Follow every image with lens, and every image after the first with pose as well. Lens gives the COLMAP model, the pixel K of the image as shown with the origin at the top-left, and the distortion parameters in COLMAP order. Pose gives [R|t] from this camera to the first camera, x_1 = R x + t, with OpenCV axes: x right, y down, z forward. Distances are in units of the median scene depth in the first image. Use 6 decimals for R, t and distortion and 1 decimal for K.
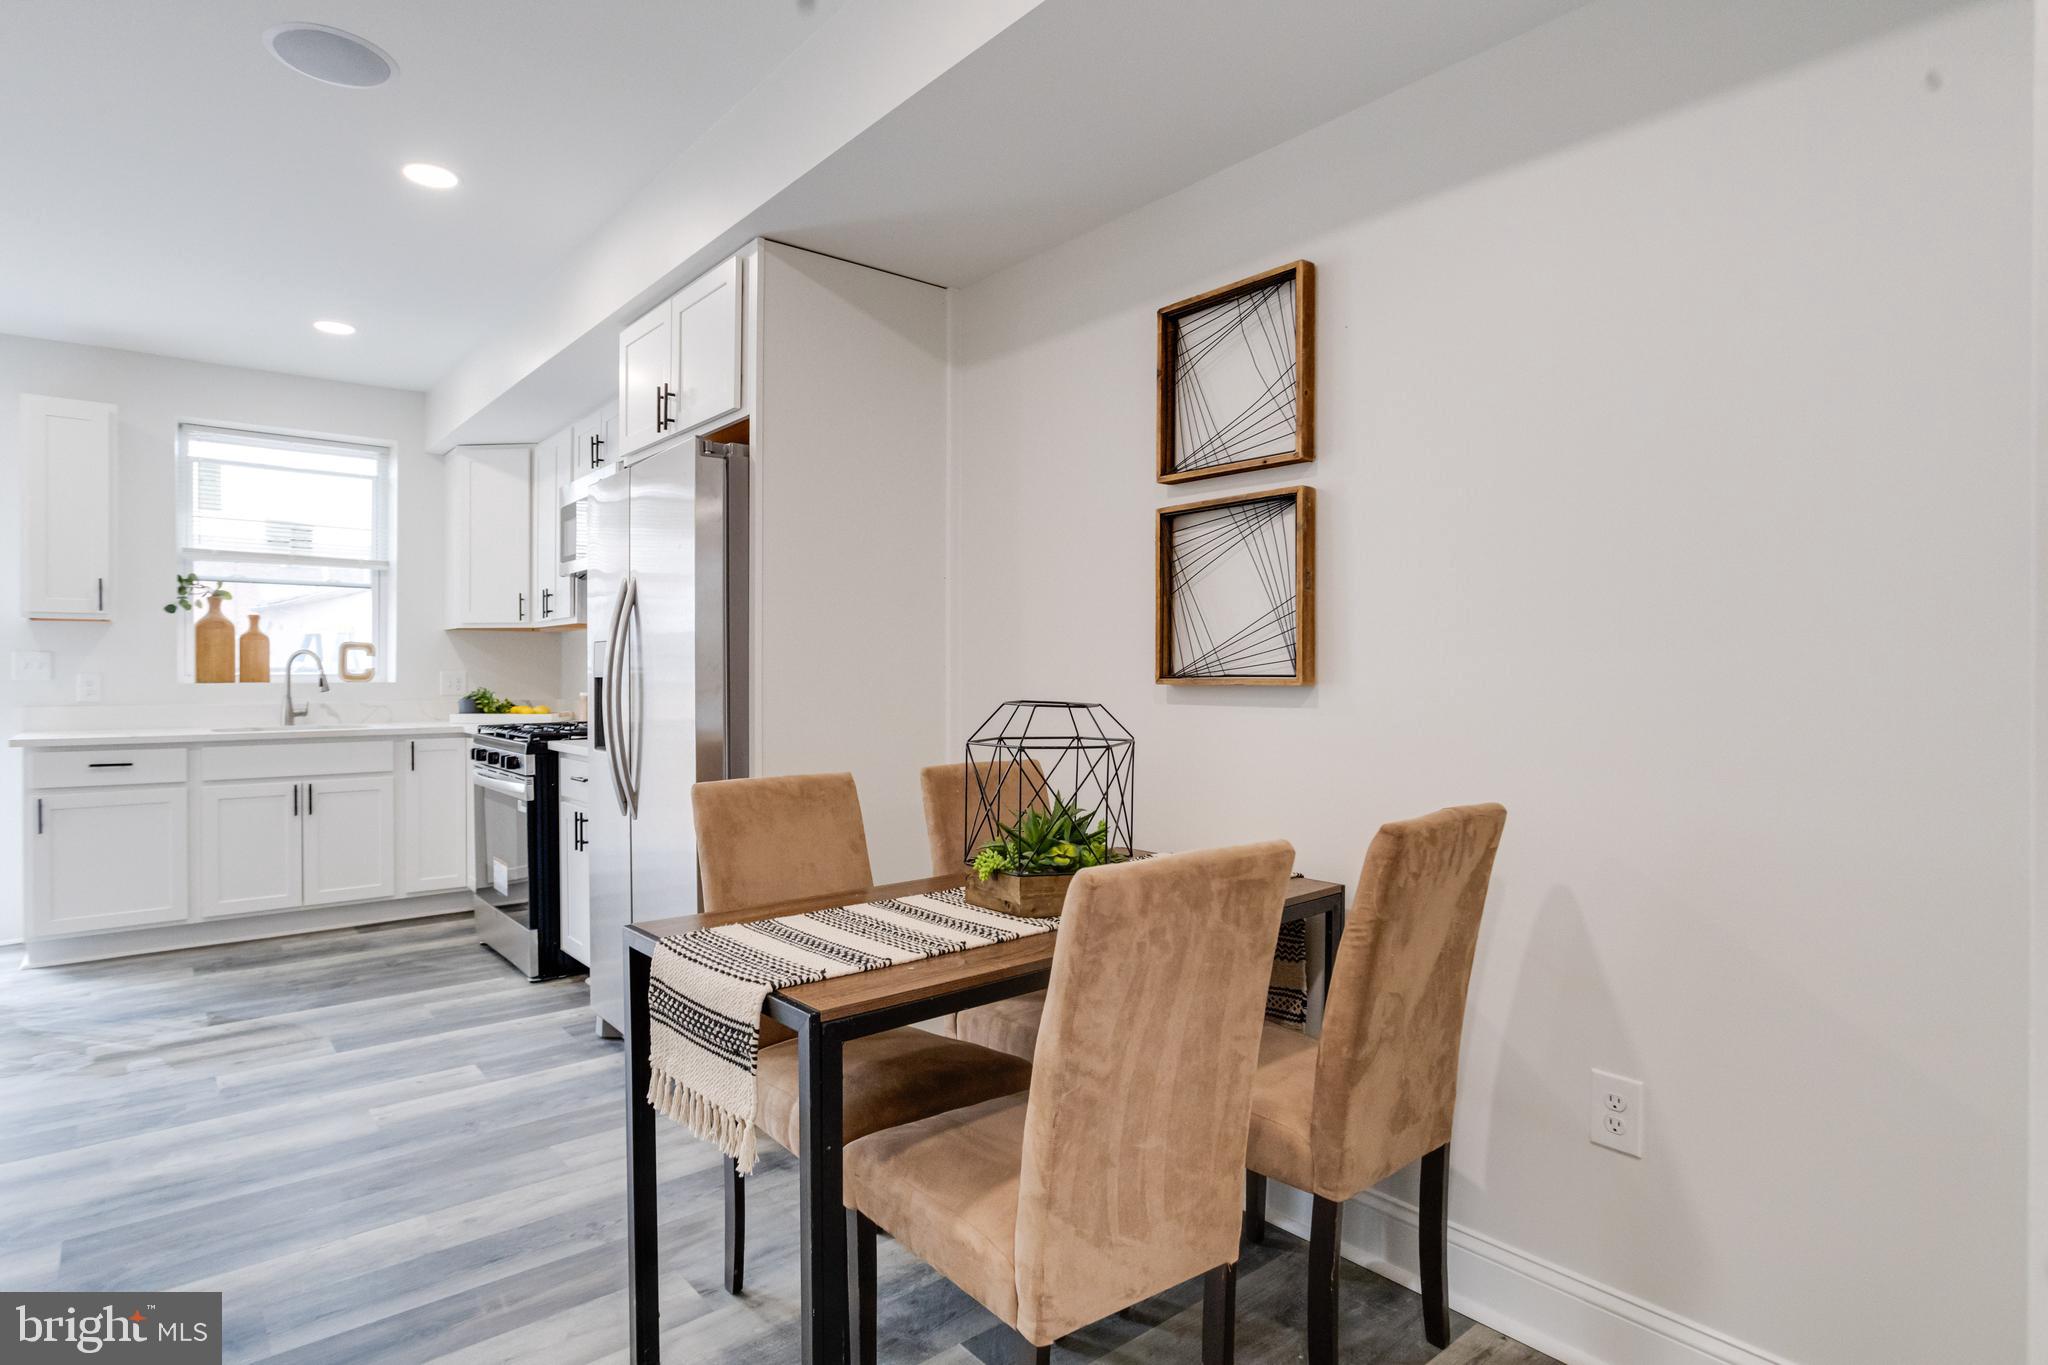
lens RADIAL K [[1072.3, 0, 1020.4], [0, 1072.3, 676.3], [0, 0, 1]] dist [-0.023569, 0.001510]
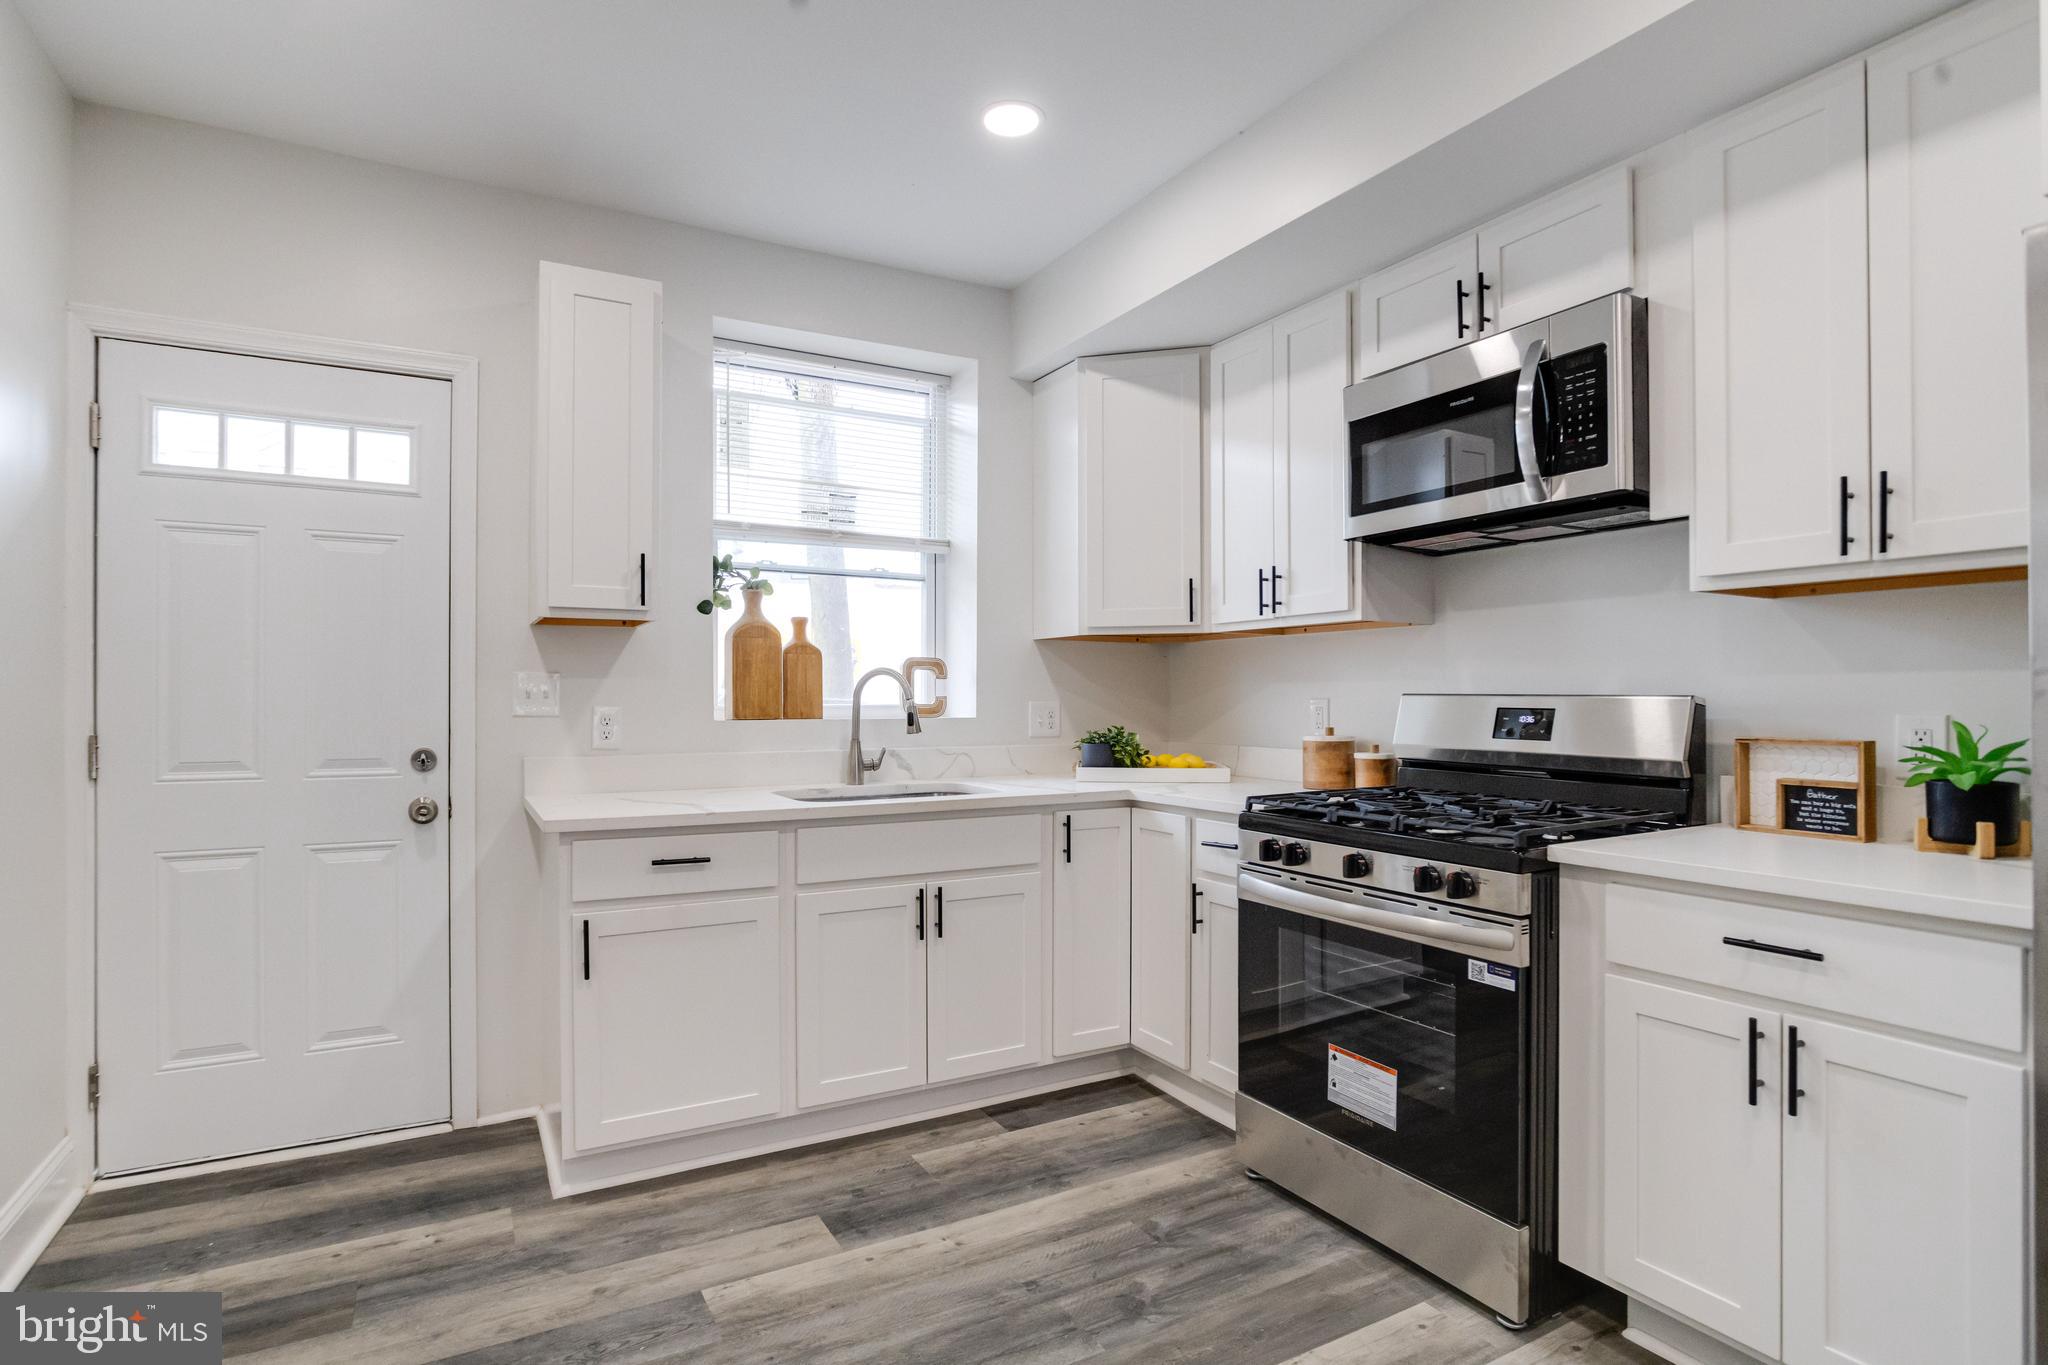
lens RADIAL K [[1034.6, 0, 999.8], [0, 1034.6, 694.4], [0, 0, 1]] dist [-0.058784, 0.030158]
pose [[0.980508, -0.001067, -0.196475, -0.522980], [-0.000558, 0.999966, -0.008214, -0.004227], [0.196478, 0.008164, 0.980474, 0.427232]]
